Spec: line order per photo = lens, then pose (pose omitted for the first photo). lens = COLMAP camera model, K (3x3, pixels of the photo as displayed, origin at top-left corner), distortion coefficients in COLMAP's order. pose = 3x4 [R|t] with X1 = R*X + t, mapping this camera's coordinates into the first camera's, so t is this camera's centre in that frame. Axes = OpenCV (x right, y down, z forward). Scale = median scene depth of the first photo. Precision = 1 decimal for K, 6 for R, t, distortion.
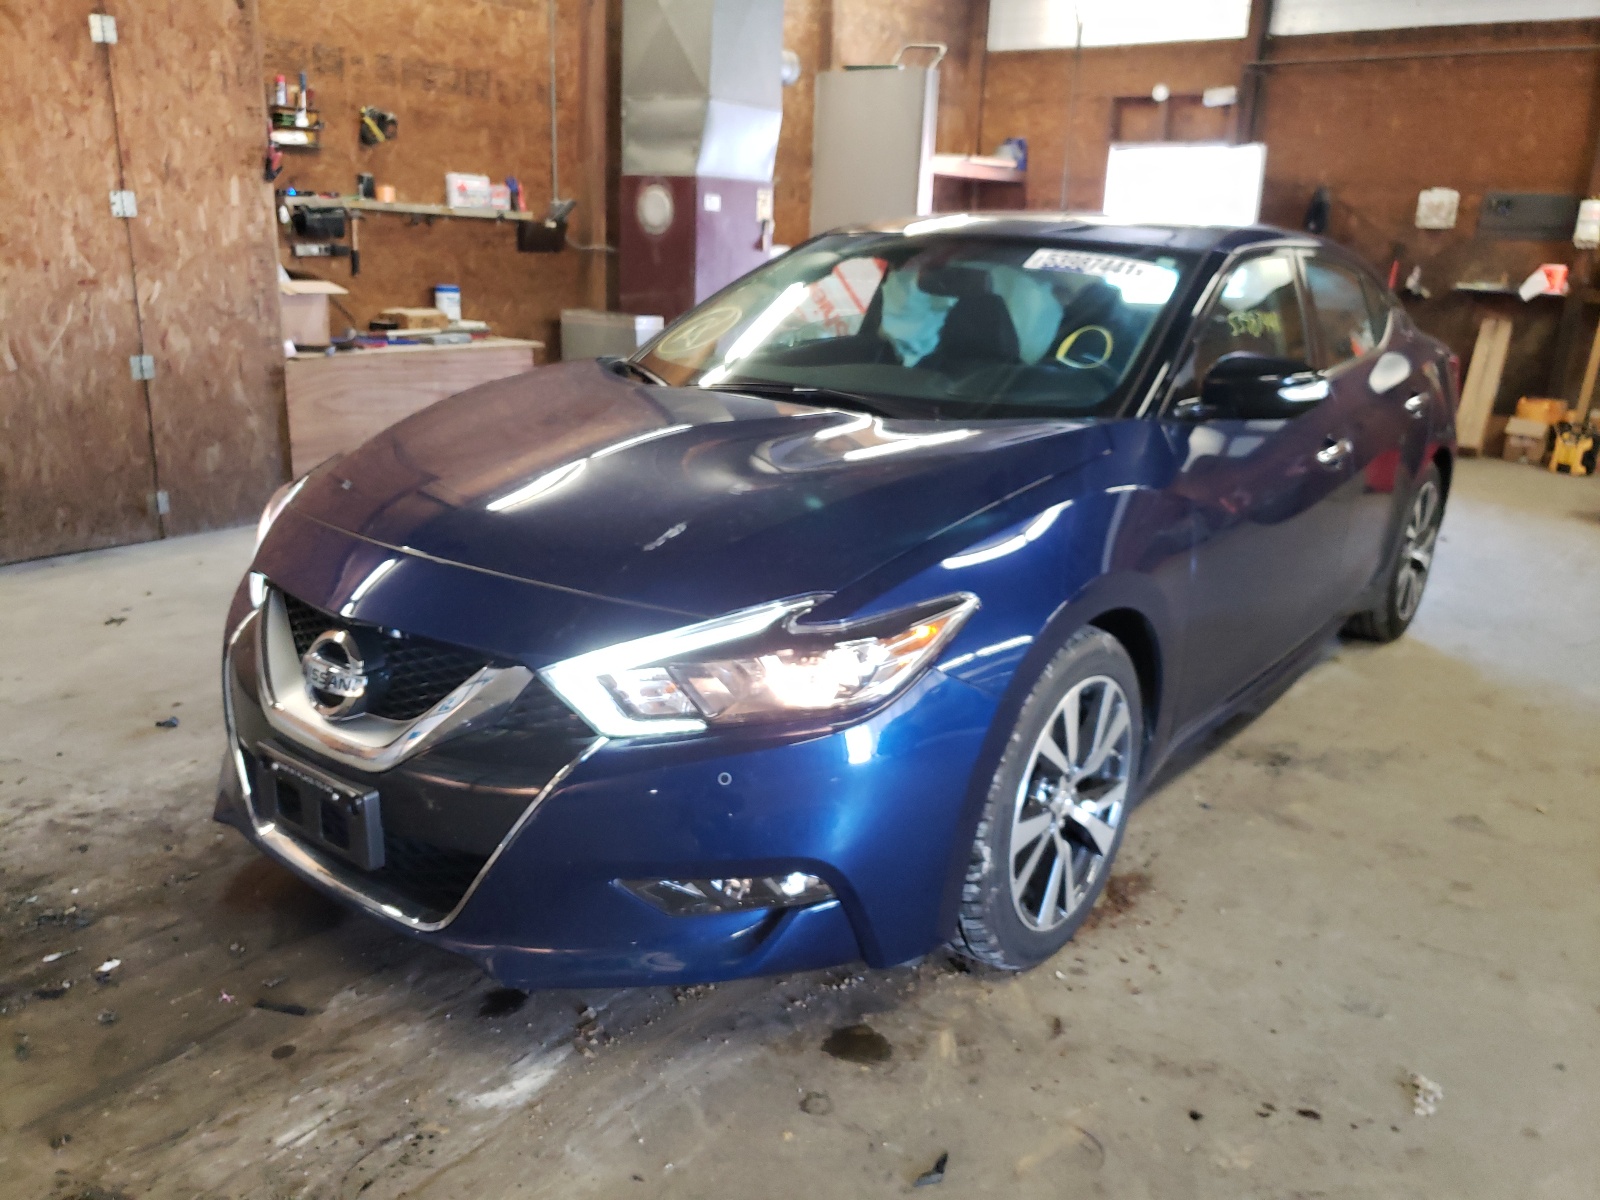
lens RADIAL K [[1247.3, 0, 776.1], [0, 1247.3, 602.7], [0, 0, 1]] dist [0.000637, 0.030886]
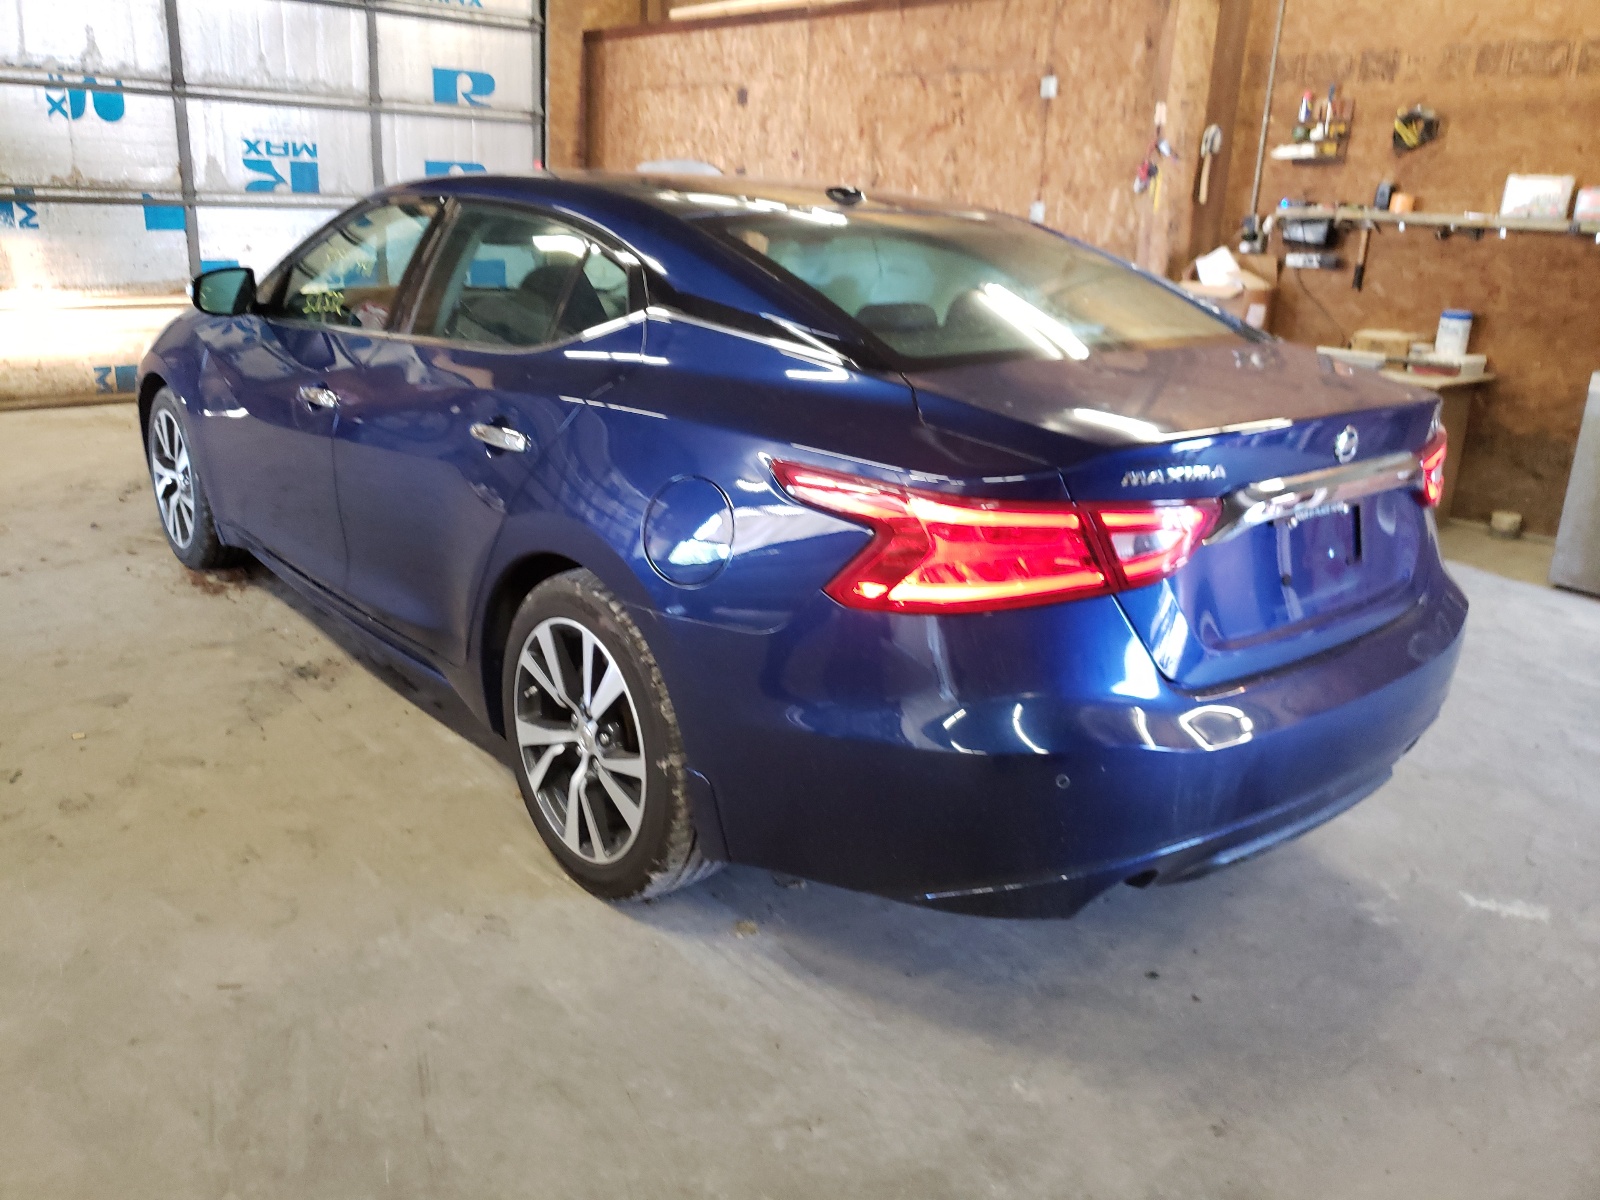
lens RADIAL K [[1225.0, 0, 800.0], [0, 1225.0, 600.0], [0, 0, 1]] dist [-0.000857, 0.005250]
pose [[-0.184463, 0.263026, -0.946990, 0.891235], [-0.322870, 0.893834, 0.311154, -0.267367], [0.928293, 0.363151, -0.079956, 1.000110]]
